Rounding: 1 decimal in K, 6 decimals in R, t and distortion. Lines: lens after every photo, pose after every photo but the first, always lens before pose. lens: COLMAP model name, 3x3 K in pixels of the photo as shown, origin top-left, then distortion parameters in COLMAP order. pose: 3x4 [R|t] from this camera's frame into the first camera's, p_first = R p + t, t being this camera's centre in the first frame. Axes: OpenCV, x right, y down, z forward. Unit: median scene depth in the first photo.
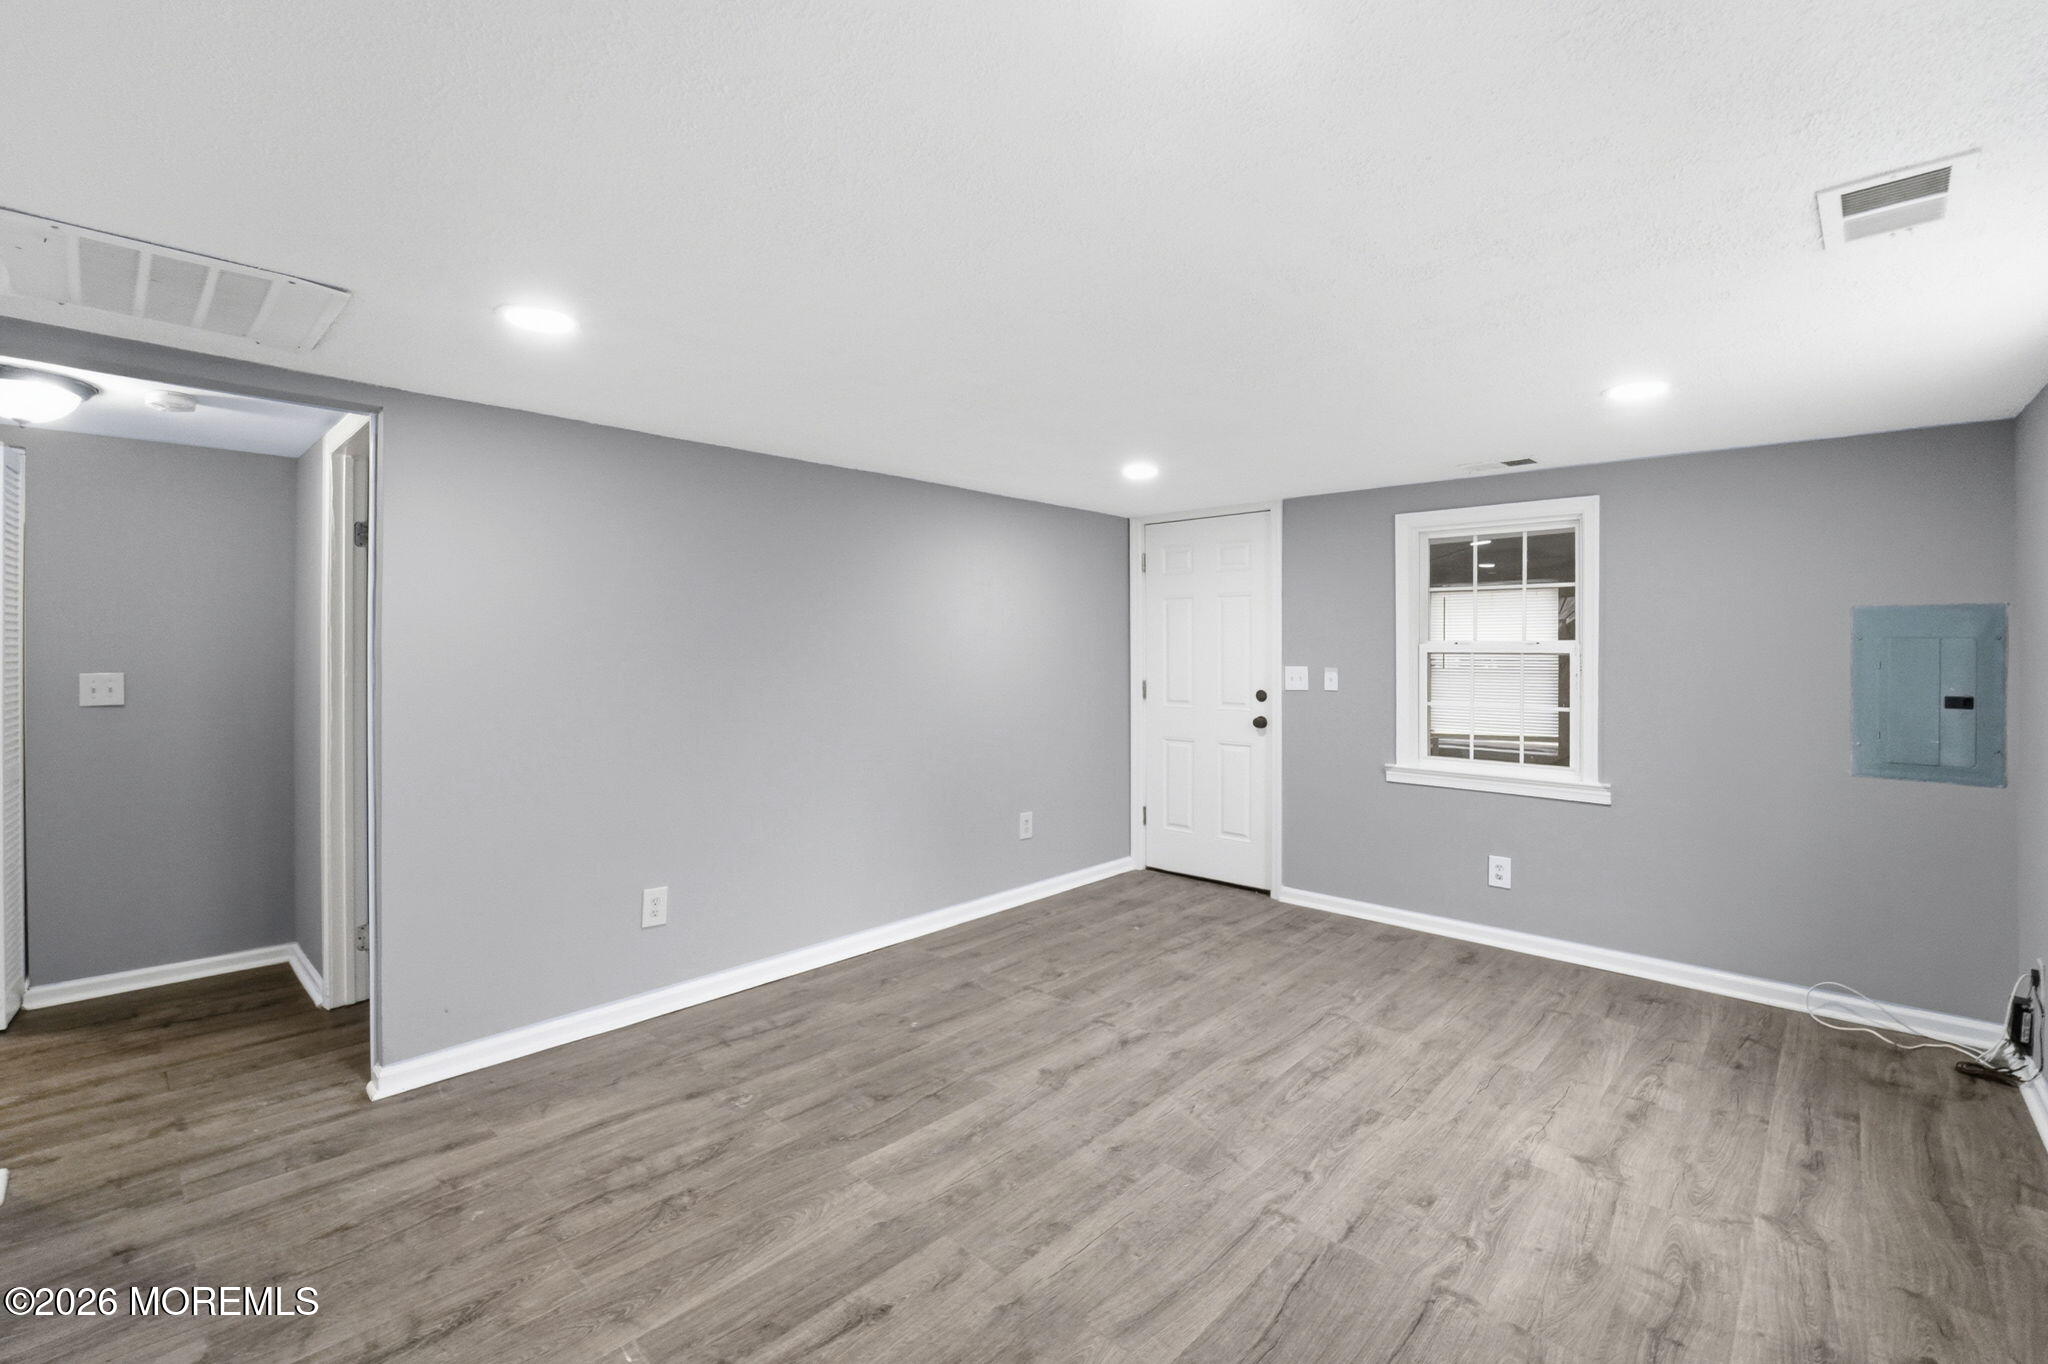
lens RADIAL K [[878.2, 0, 992.6], [0, 878.2, 686.7], [0, 0, 1]] dist [-0.022920, -0.000068]
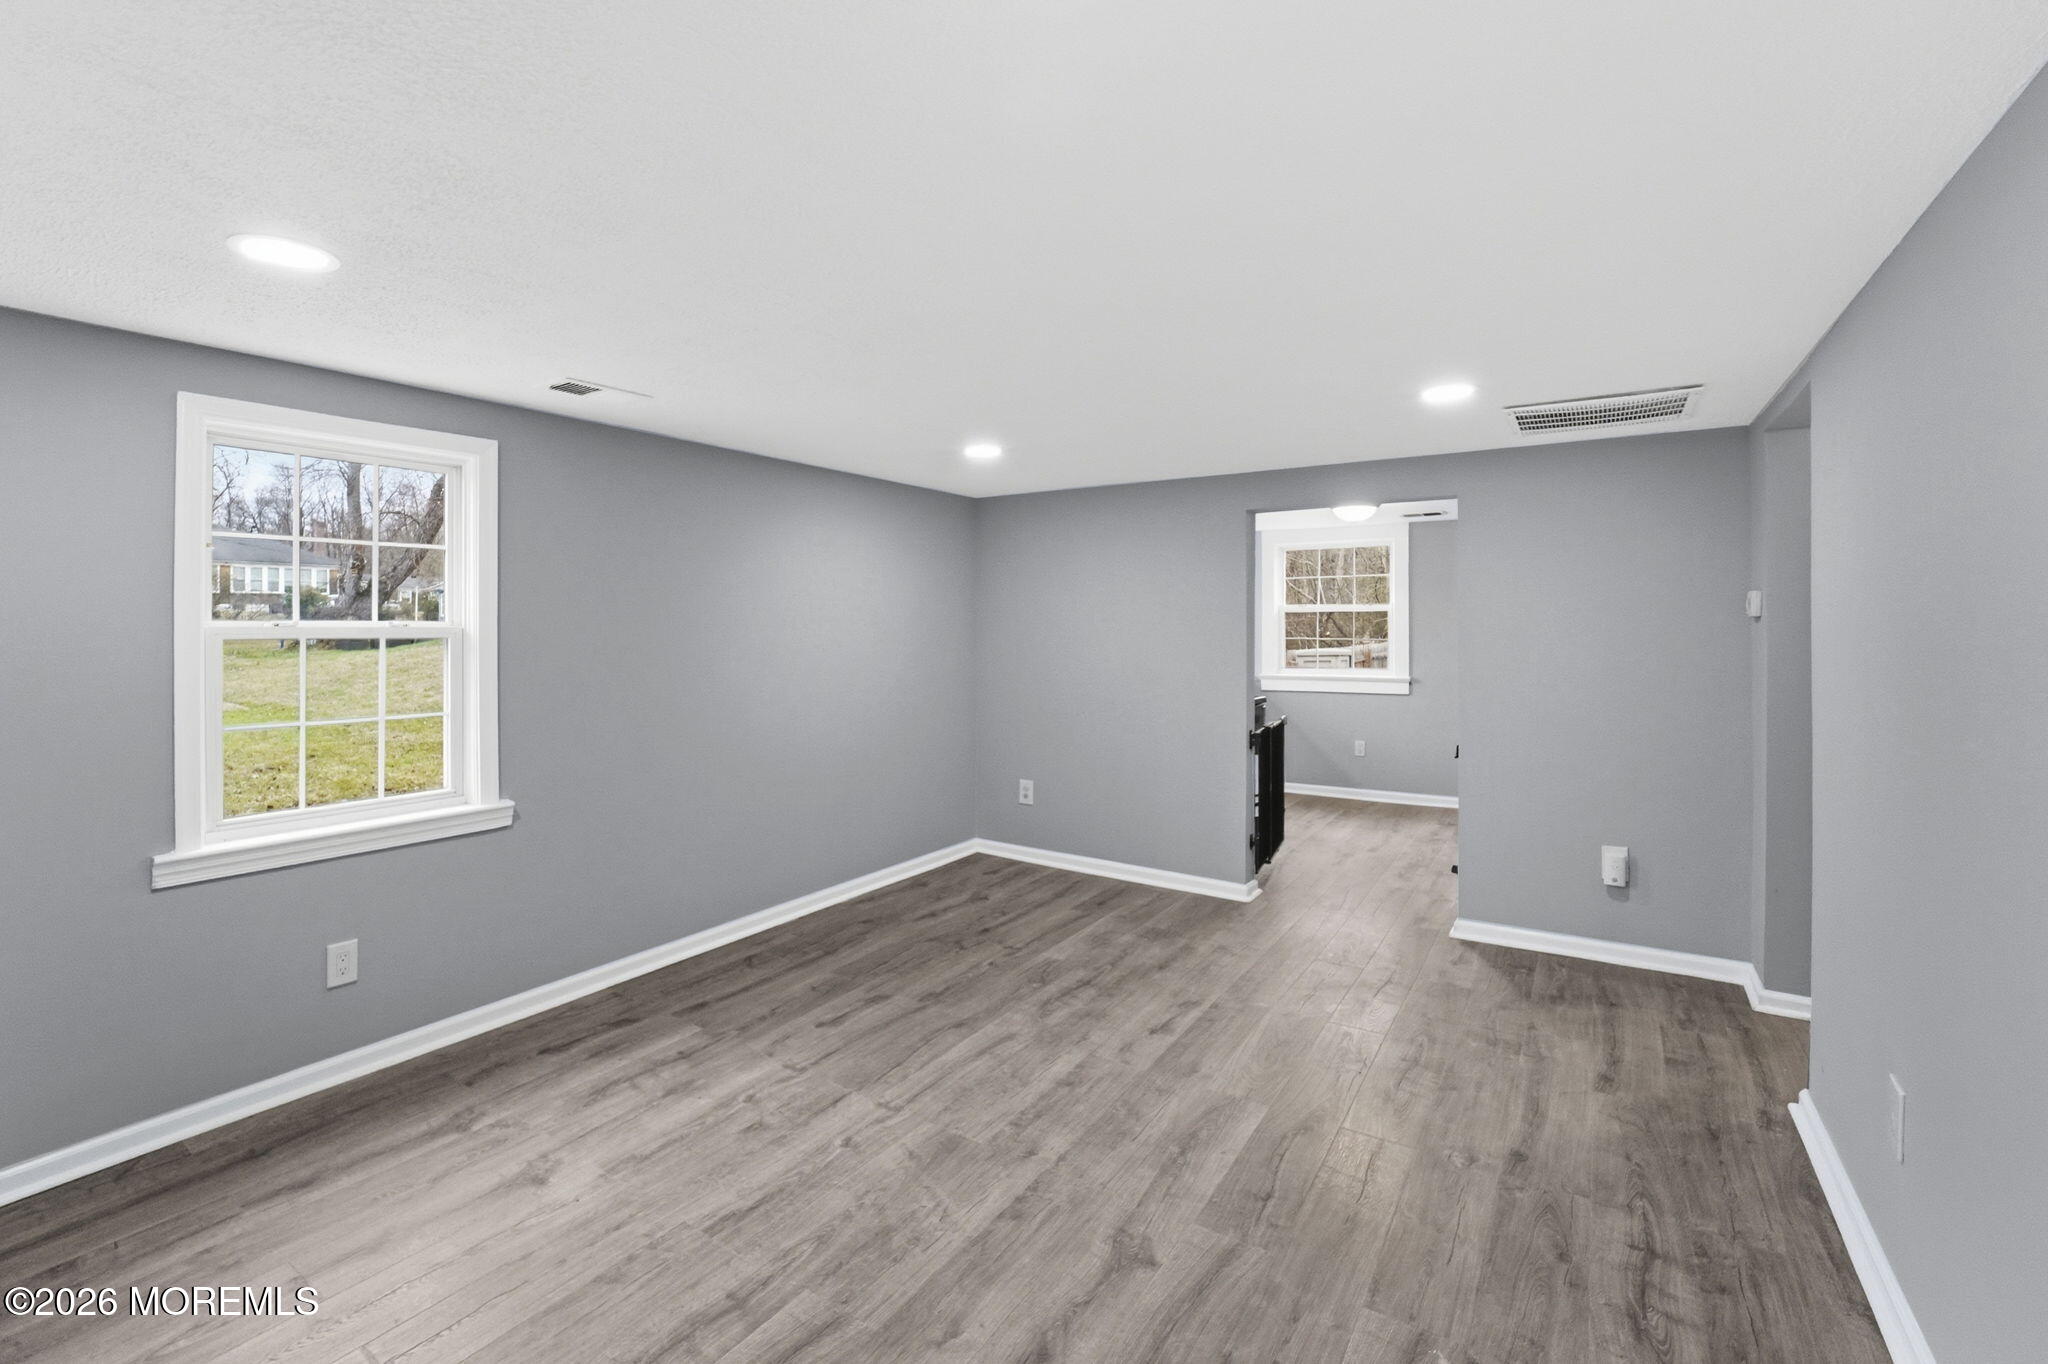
lens RADIAL K [[890.1, 0, 1020.2], [0, 890.1, 621.5], [0, 0, 1]] dist [-0.018264, -0.000767]
pose [[-0.979021, -0.003729, -0.203728, 0.347369], [-0.010773, 0.999381, 0.033479, -0.090828], [0.203477, 0.034972, -0.978455, 1.896916]]
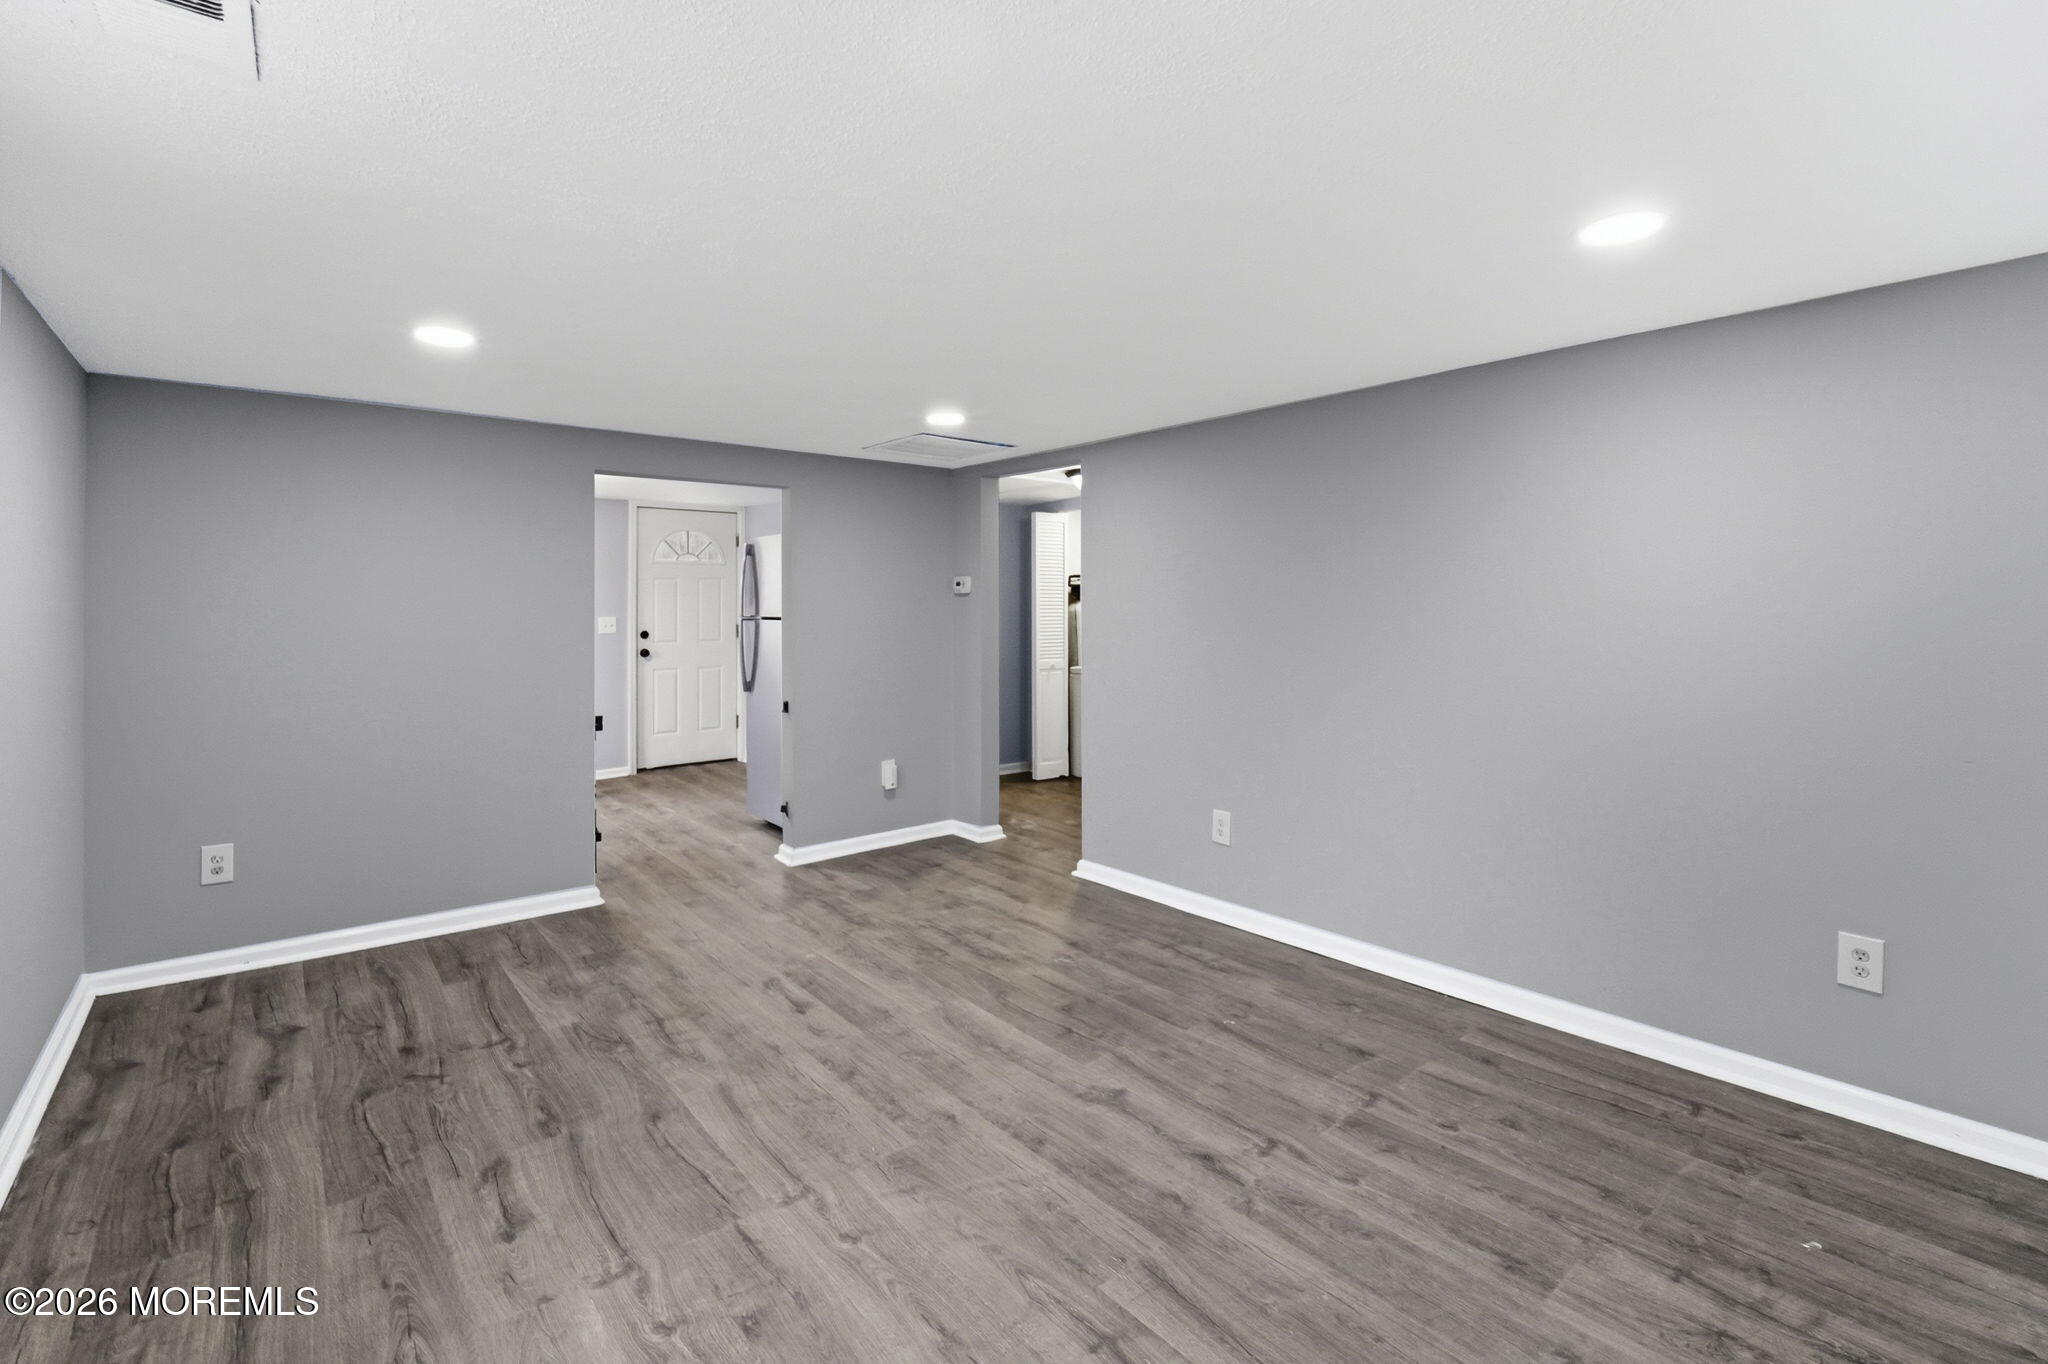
lens RADIAL K [[890.1, 0, 1020.2], [0, 890.1, 621.5], [0, 0, 1]] dist [-0.018264, -0.000767]
pose [[-0.090226, 0.013279, -0.995833, 1.081521], [-0.038004, 0.999137, 0.016767, -0.038708], [0.995196, 0.039358, -0.089644, 1.118999]]
